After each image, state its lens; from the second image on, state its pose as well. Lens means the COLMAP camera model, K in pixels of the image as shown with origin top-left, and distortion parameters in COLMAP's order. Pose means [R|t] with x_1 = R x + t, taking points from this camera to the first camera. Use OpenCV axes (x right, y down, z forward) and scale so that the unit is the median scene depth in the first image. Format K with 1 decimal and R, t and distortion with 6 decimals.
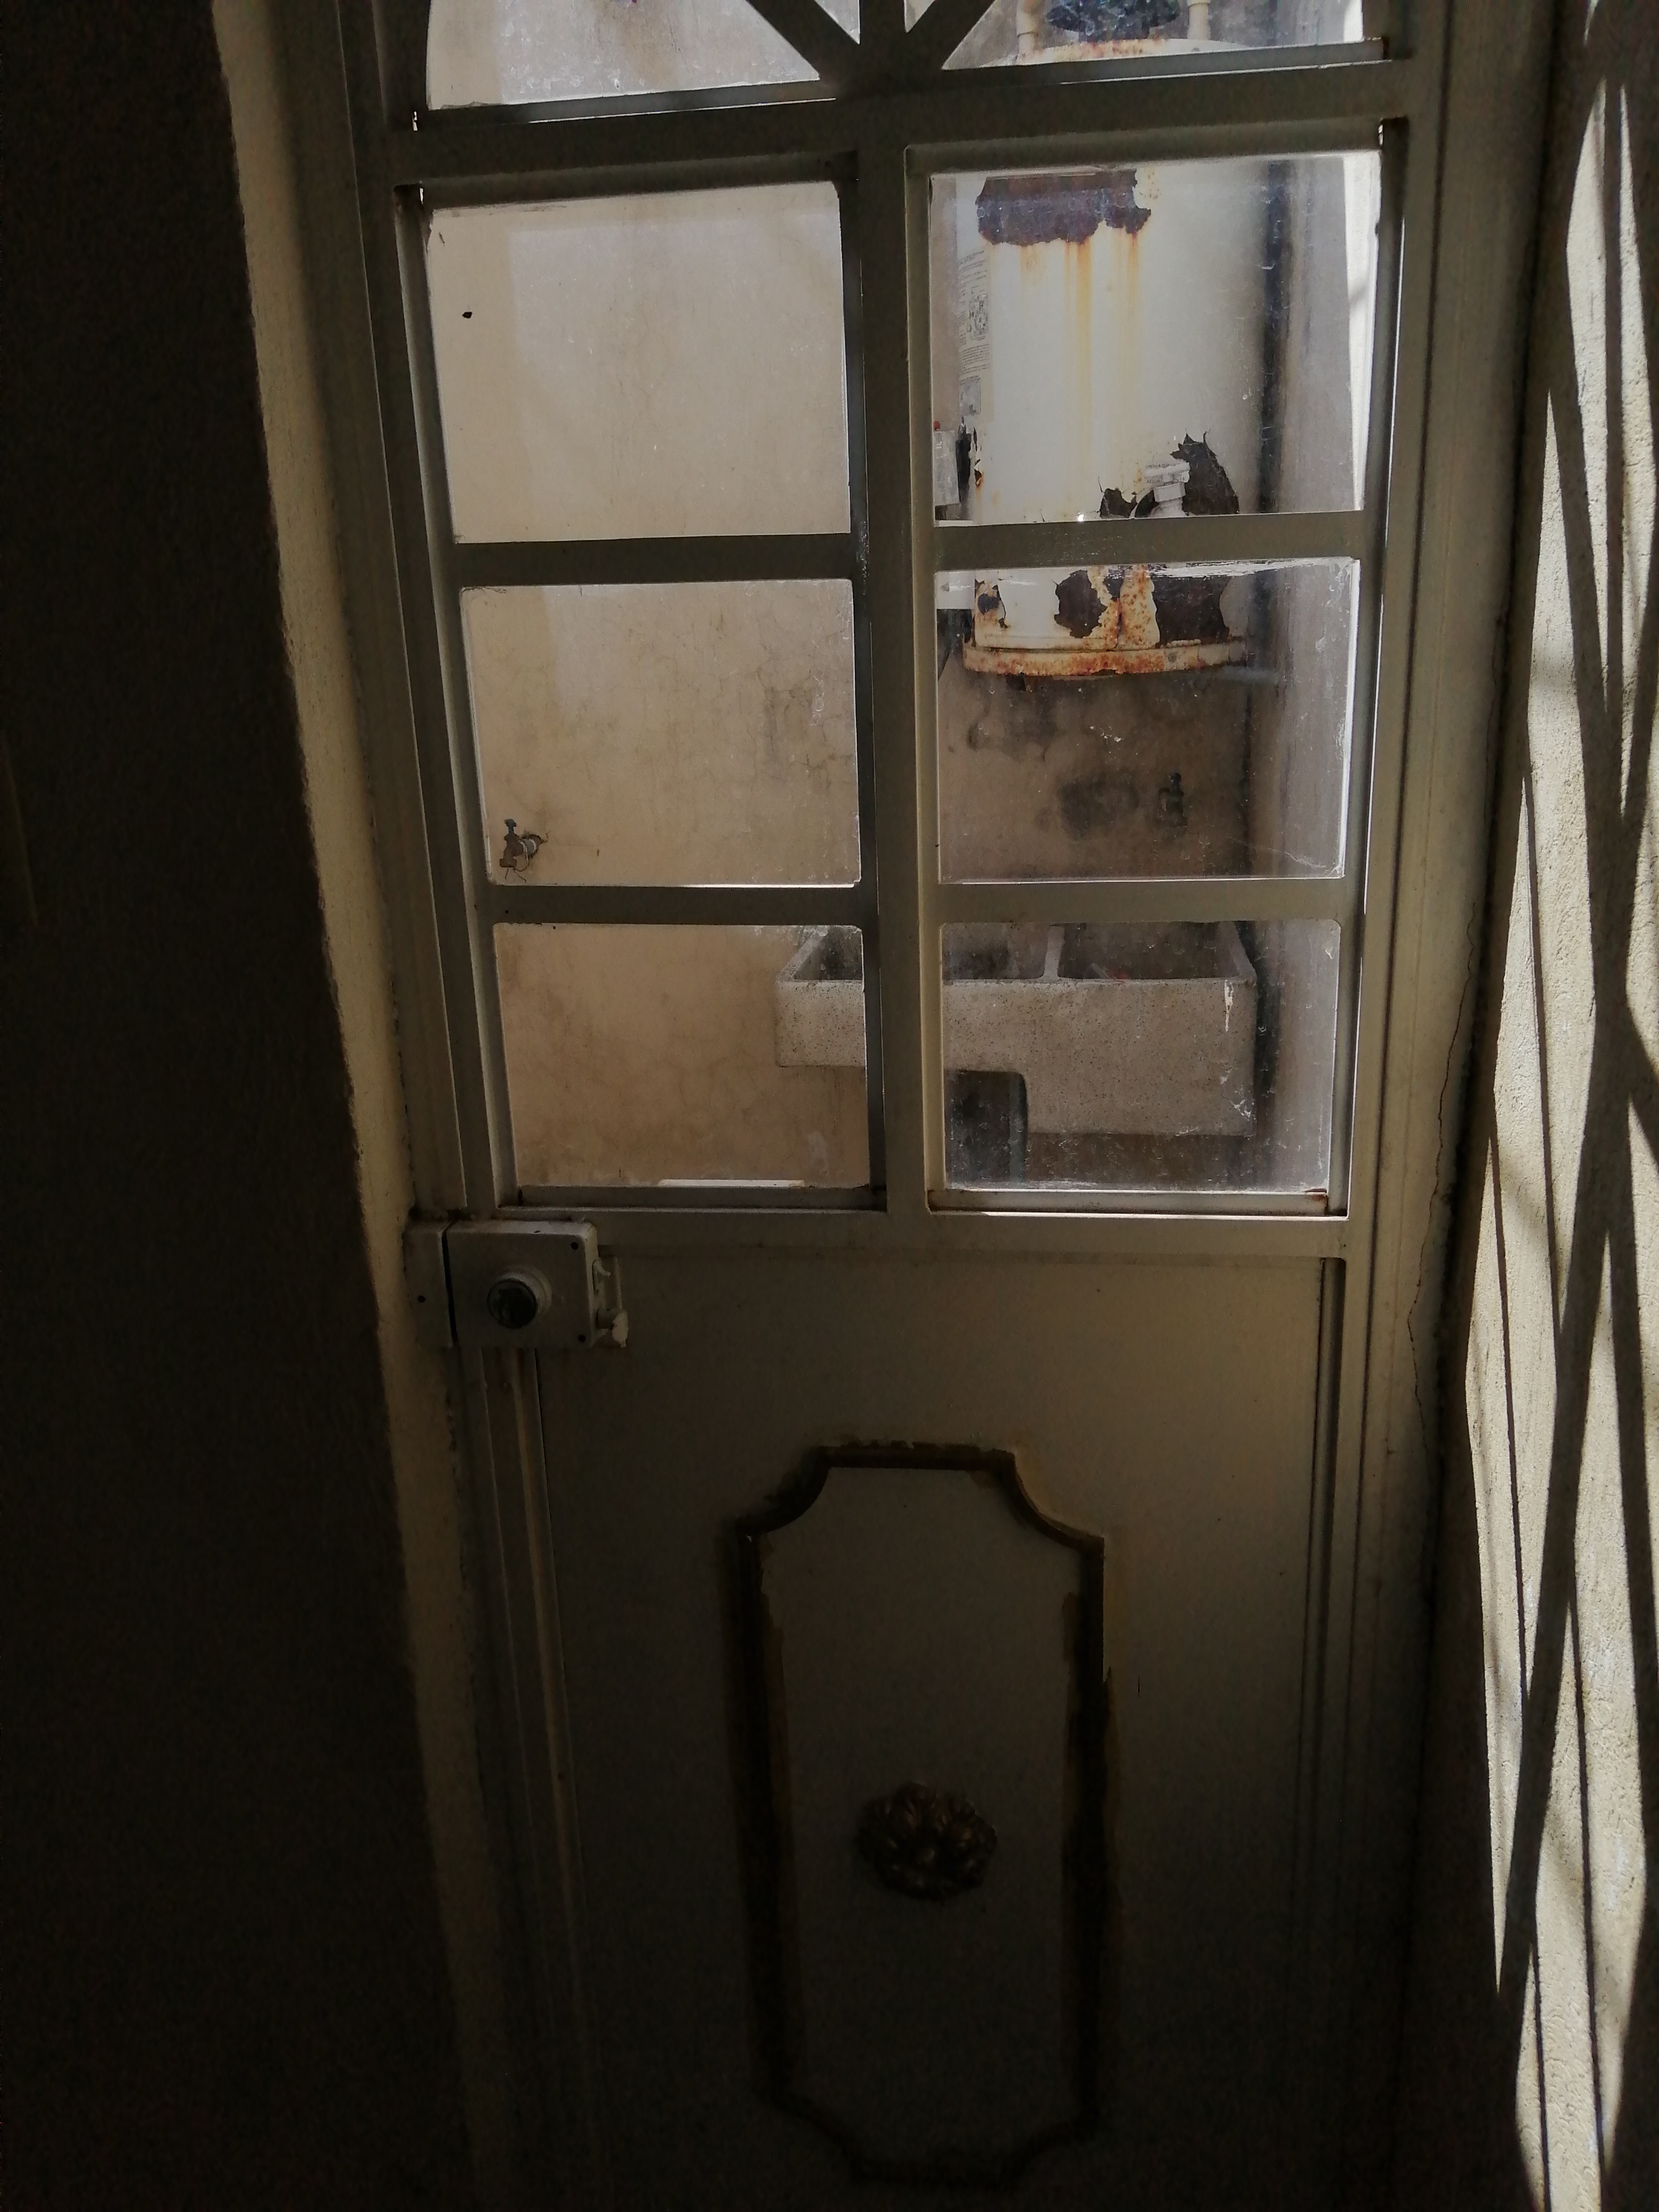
lens RADIAL K [[1758.4, 0, 829.5], [0, 1758.4, 1106.0], [0, 0, 1]] dist [0.007715, -0.020313]
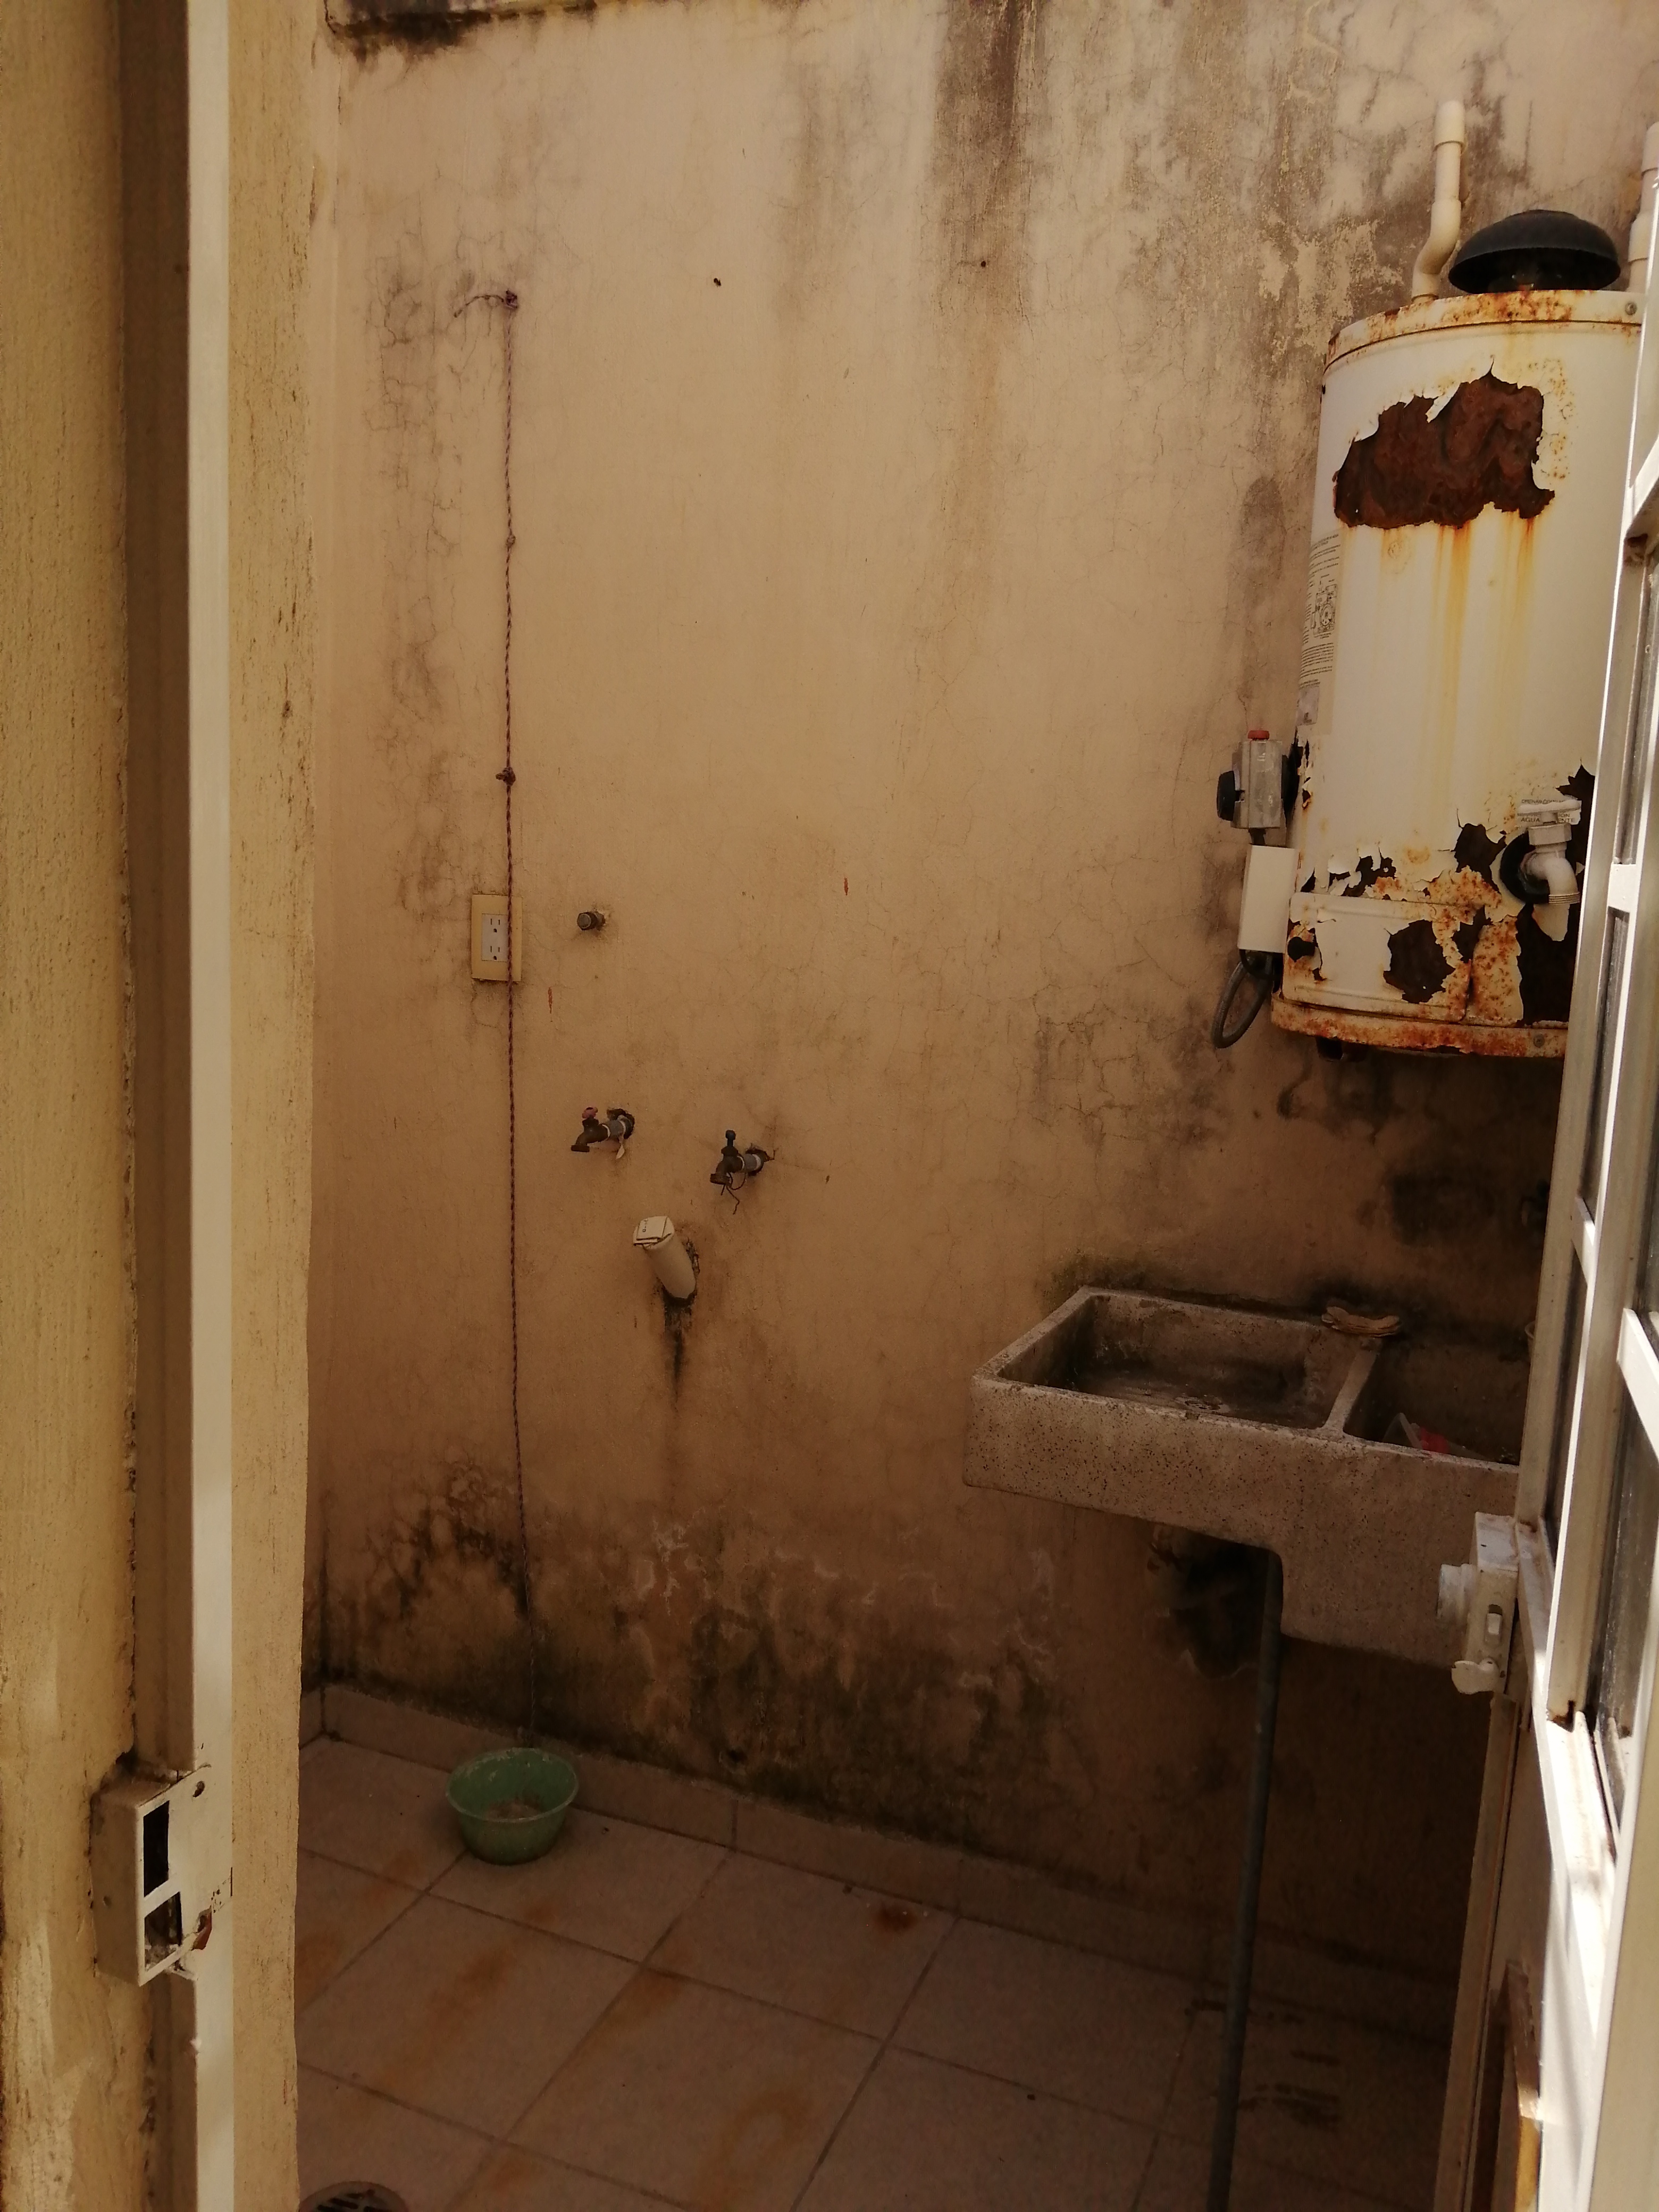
lens RADIAL K [[1739.9, 0, 826.7], [0, 1739.9, 1080.6], [0, 0, 1]] dist [0.107914, -0.236296]
pose [[0.965936, 0.119244, -0.229670, 0.071765], [-0.158375, 0.974290, -0.160236, -0.064904], [0.204658, 0.191151, 0.959988, 0.199981]]
